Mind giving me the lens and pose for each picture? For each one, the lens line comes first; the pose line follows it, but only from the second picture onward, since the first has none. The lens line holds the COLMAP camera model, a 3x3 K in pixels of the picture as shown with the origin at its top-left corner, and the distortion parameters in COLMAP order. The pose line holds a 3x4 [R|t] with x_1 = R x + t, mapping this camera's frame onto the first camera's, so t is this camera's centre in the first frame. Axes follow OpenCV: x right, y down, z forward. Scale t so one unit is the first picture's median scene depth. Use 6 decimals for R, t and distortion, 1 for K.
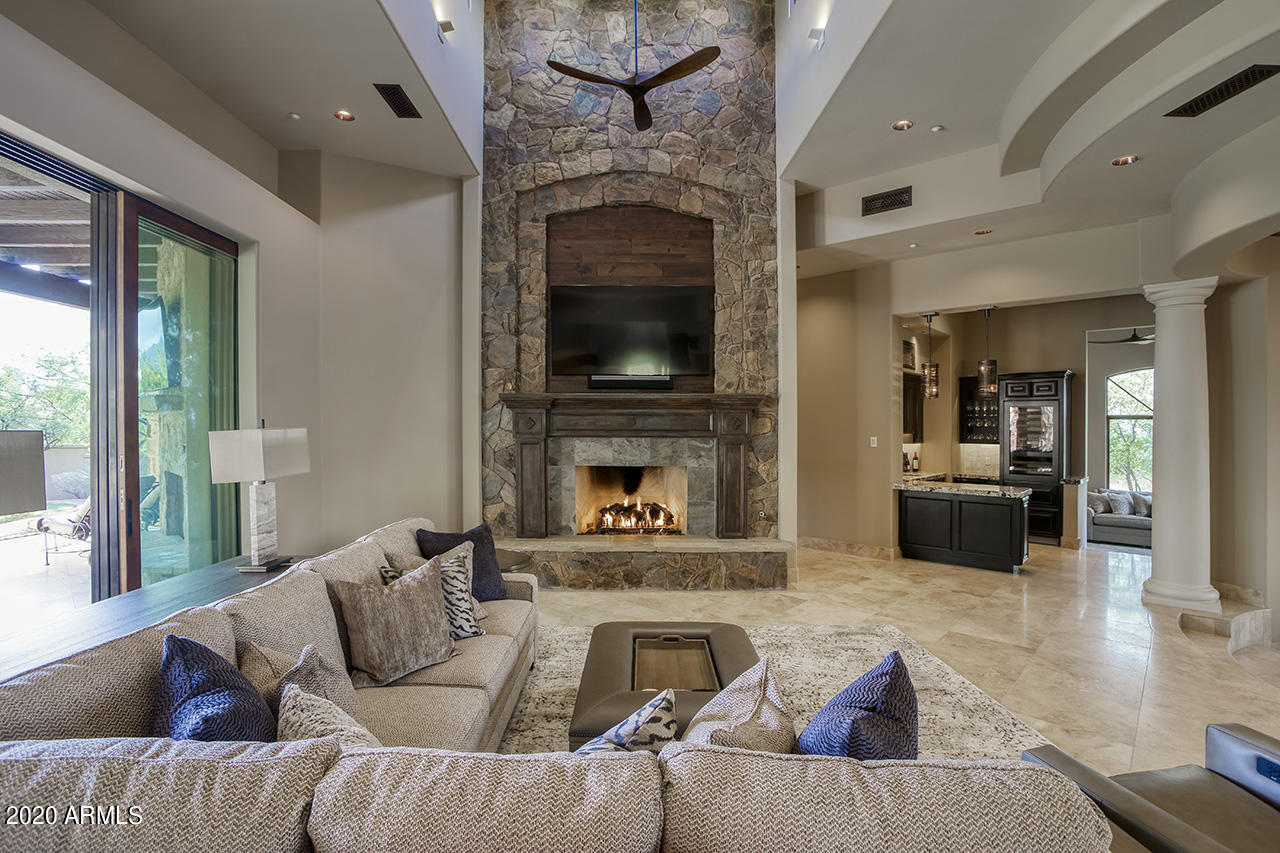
lens RADIAL K [[589.5, 0, 635.4], [0, 589.5, 422.6], [0, 0, 1]] dist [-0.046207, 0.000536]
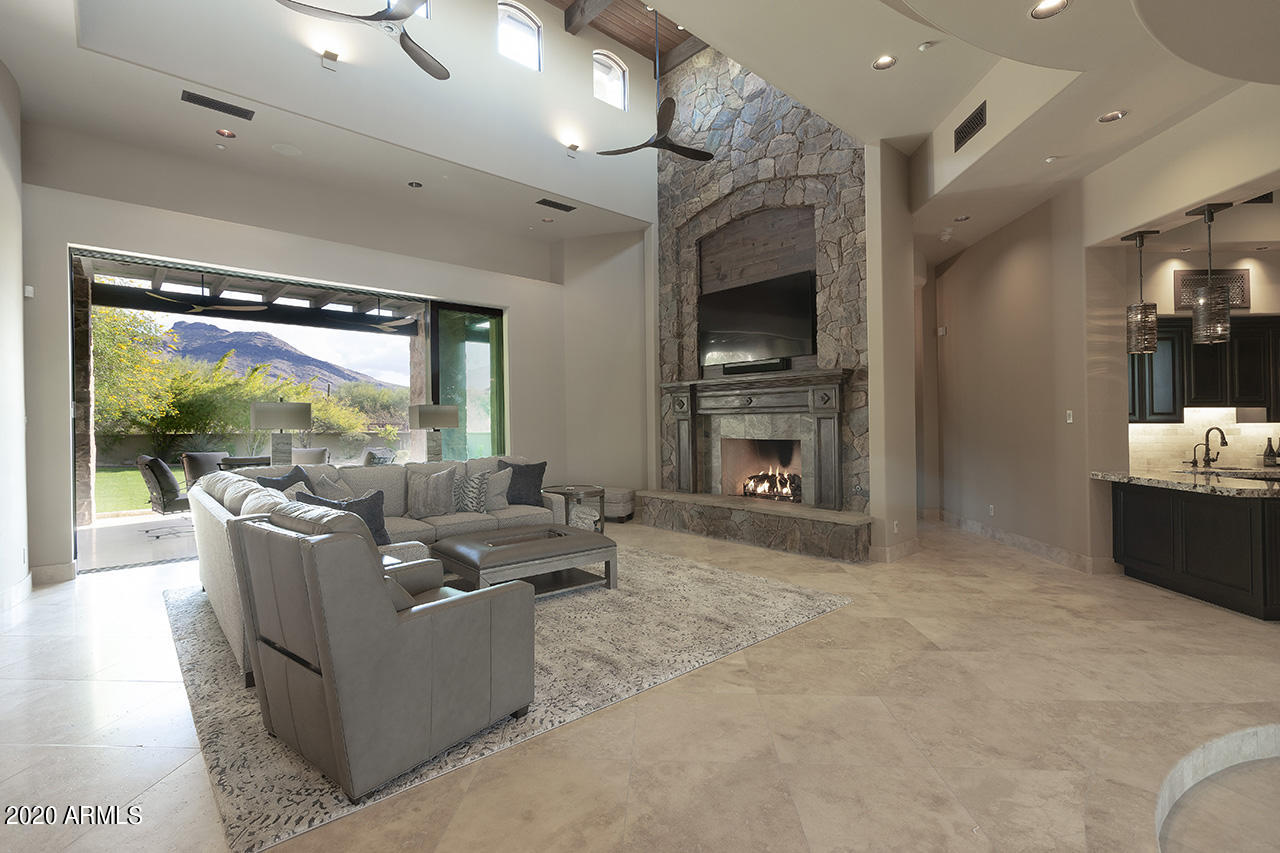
lens RADIAL K [[590.7, 0, 645.9], [0, 590.7, 418.7], [0, 0, 1]] dist [-0.002108, 0.000947]
pose [[0.656568, -0.013735, -0.754142, 0.732231], [0.012909, 0.999892, -0.006973, 0.039489], [0.754157, -0.005157, 0.656674, 0.075018]]
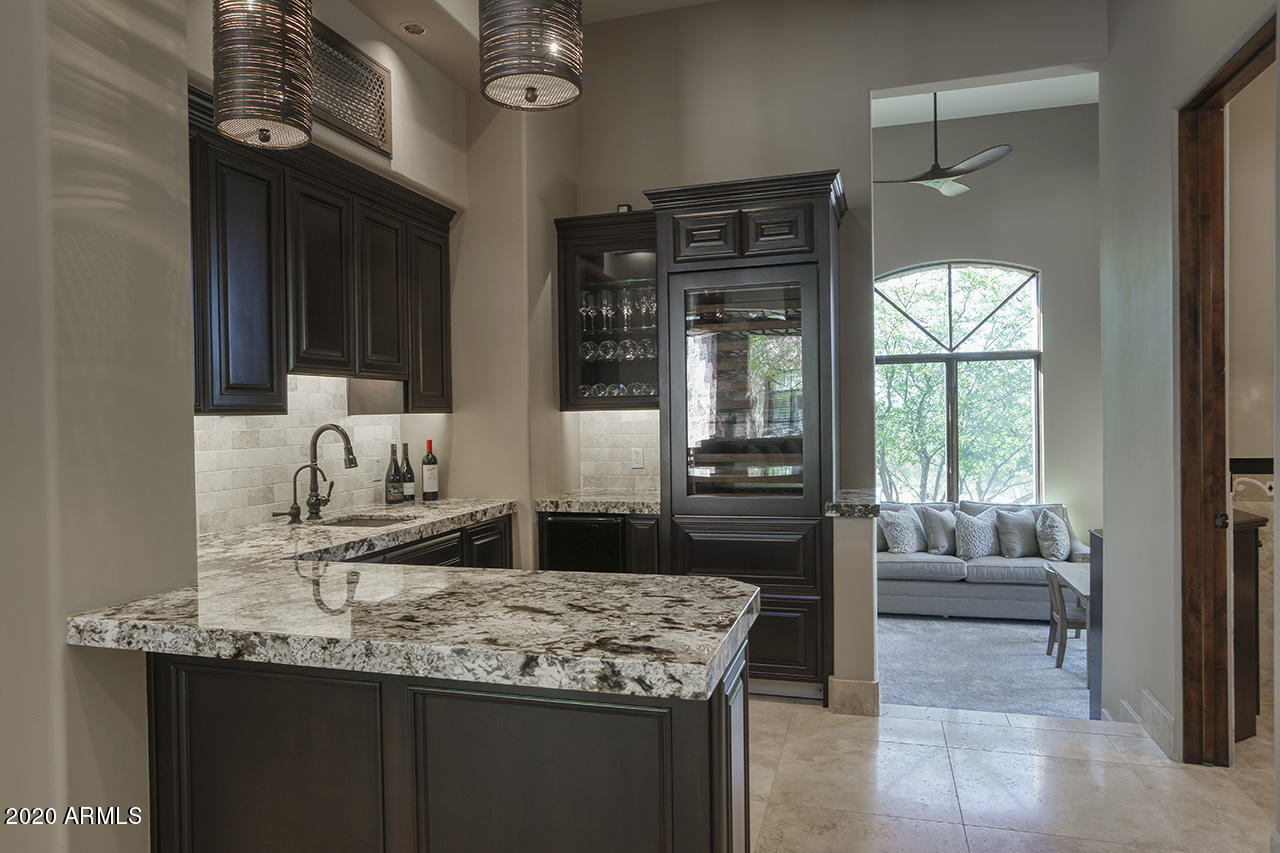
lens RADIAL K [[792.9, 0, 607.7], [0, 792.9, 423.3], [0, 0, 1]] dist [0.049898, 0.000500]
pose [[0.903132, -0.026930, 0.428517, 0.552559], [0.020048, 0.999587, 0.020566, 0.049844], [-0.428894, -0.009983, 0.903299, 0.816907]]
